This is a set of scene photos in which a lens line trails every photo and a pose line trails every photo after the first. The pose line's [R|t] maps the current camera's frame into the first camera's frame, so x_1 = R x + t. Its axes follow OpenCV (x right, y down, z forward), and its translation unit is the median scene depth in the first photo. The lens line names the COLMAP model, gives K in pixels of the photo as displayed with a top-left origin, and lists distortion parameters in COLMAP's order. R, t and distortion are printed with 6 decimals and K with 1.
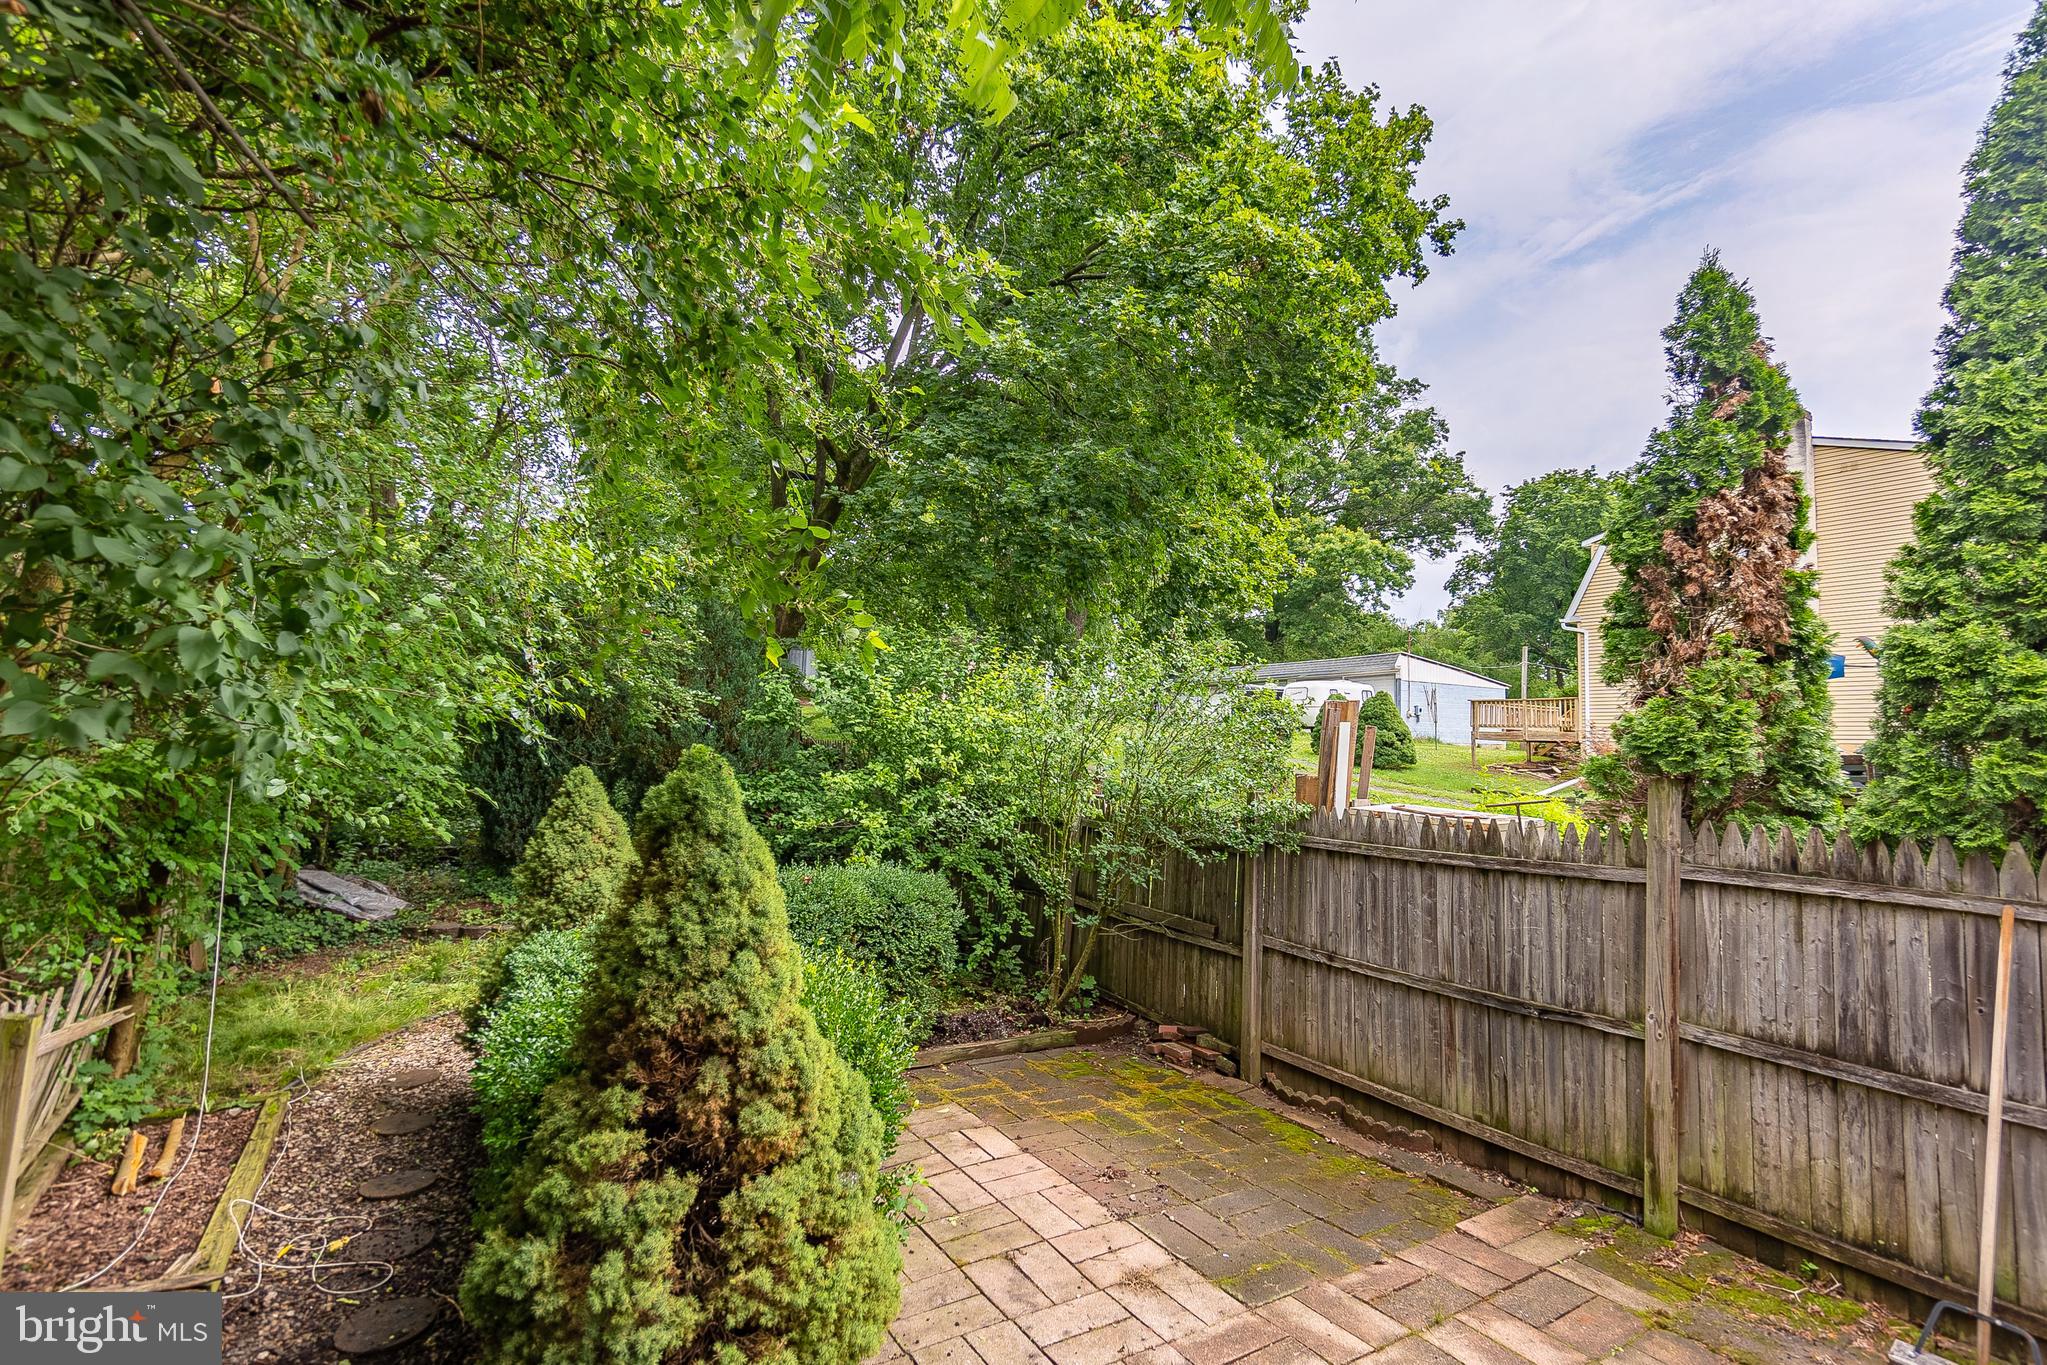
lens RADIAL K [[926.3, 0, 1013.6], [0, 926.3, 687.7], [0, 0, 1]] dist [0.002798, -0.001573]
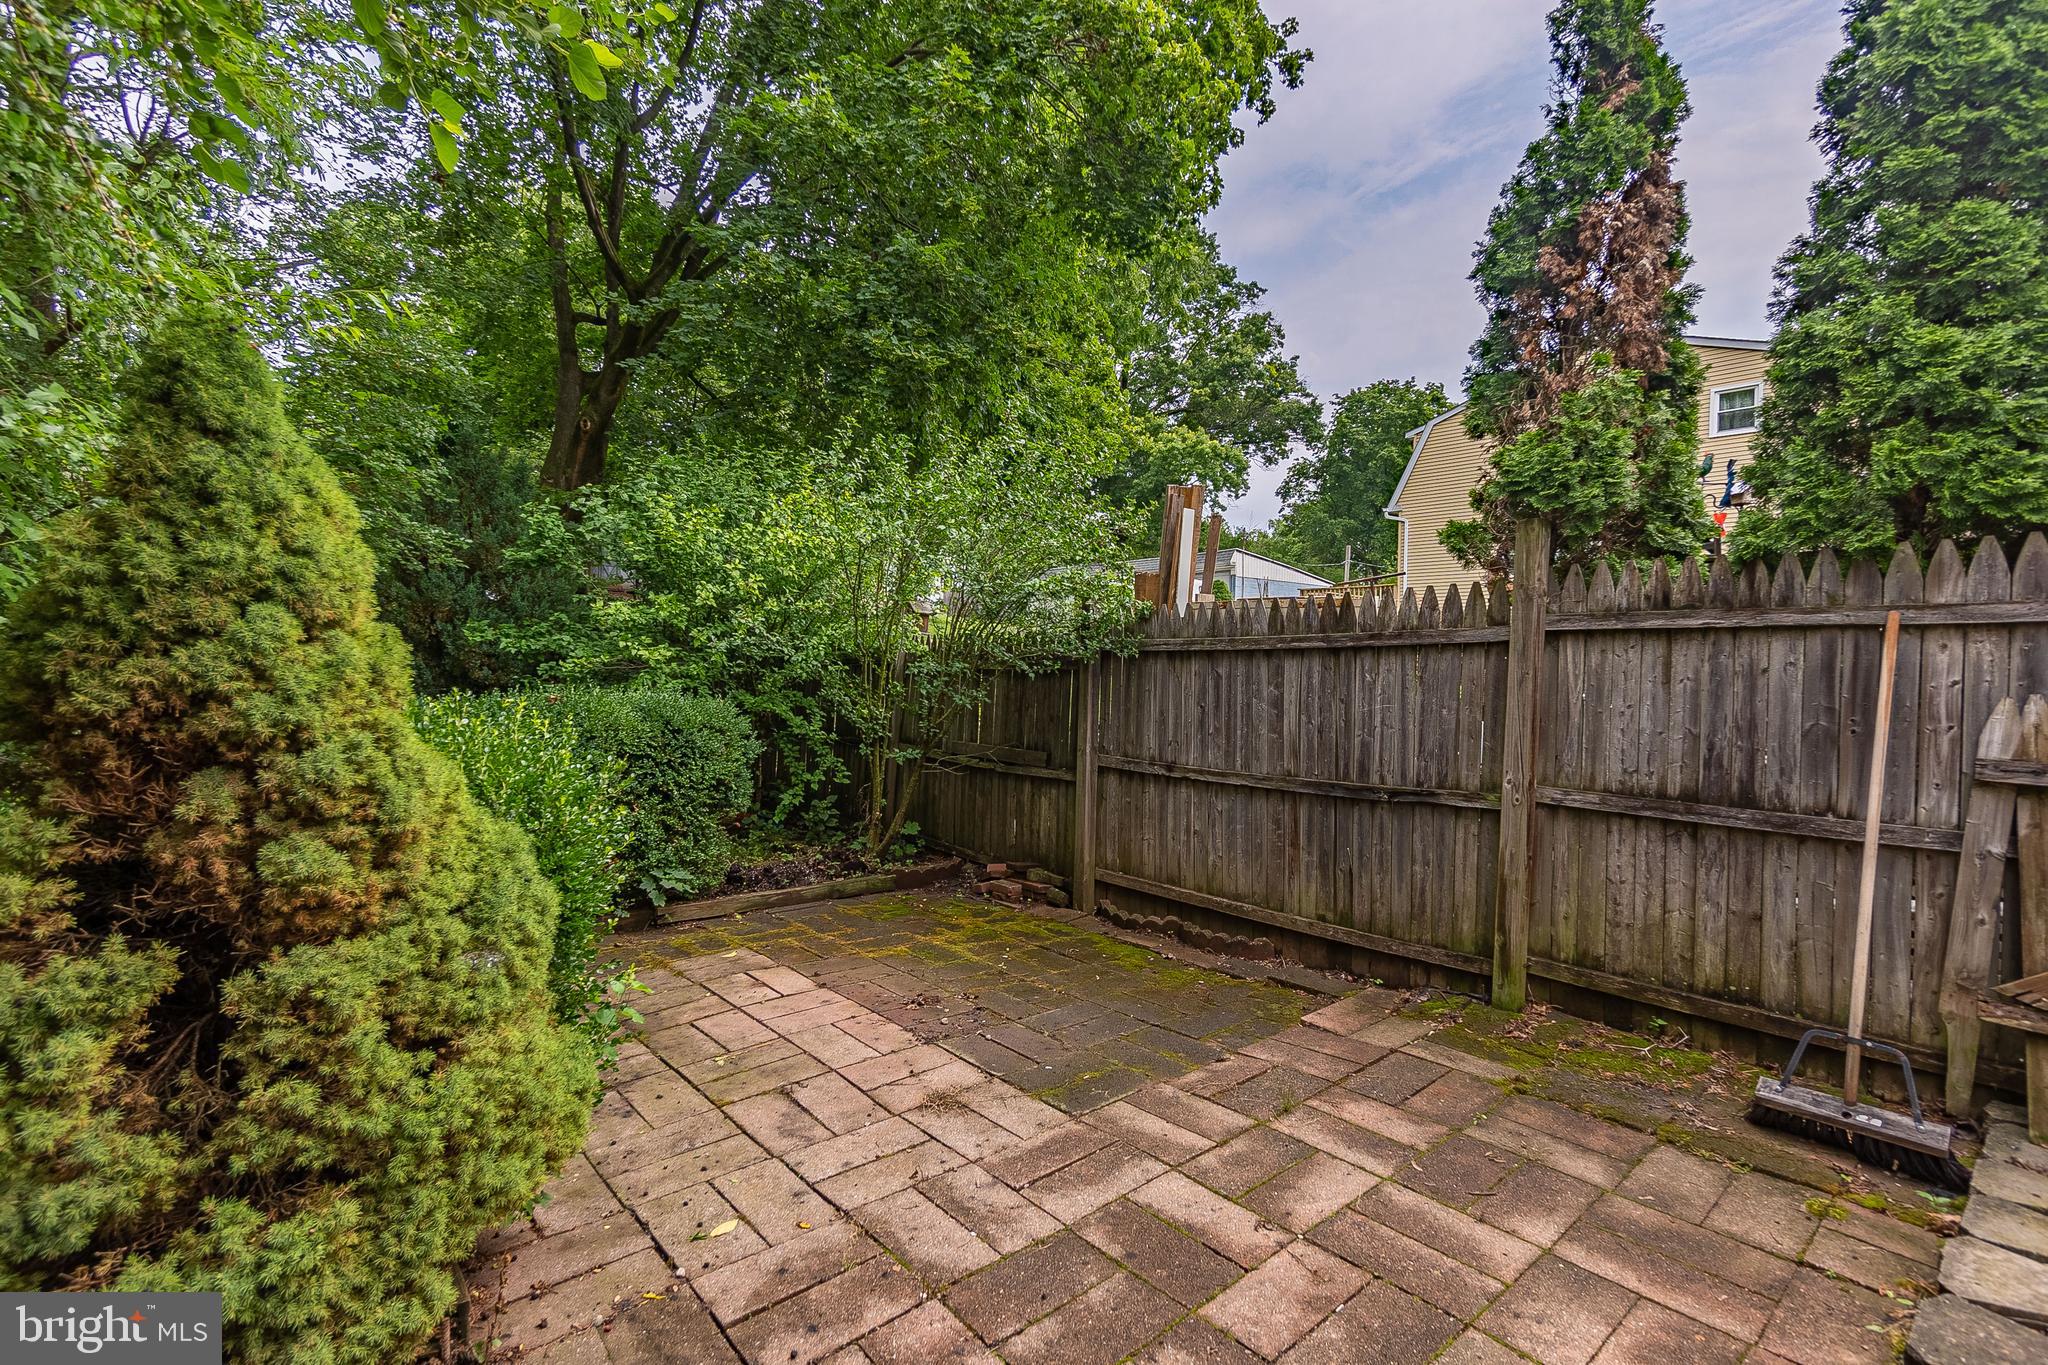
lens RADIAL K [[926.8, 0, 1014.1], [0, 926.8, 687.7], [0, 0, 1]] dist [0.002798, -0.001573]
pose [[0.986461, -0.016195, 0.163194, 0.062824], [0.000988, 0.995680, 0.092841, 0.181002], [-0.163993, -0.091423, 0.982216, 0.197206]]
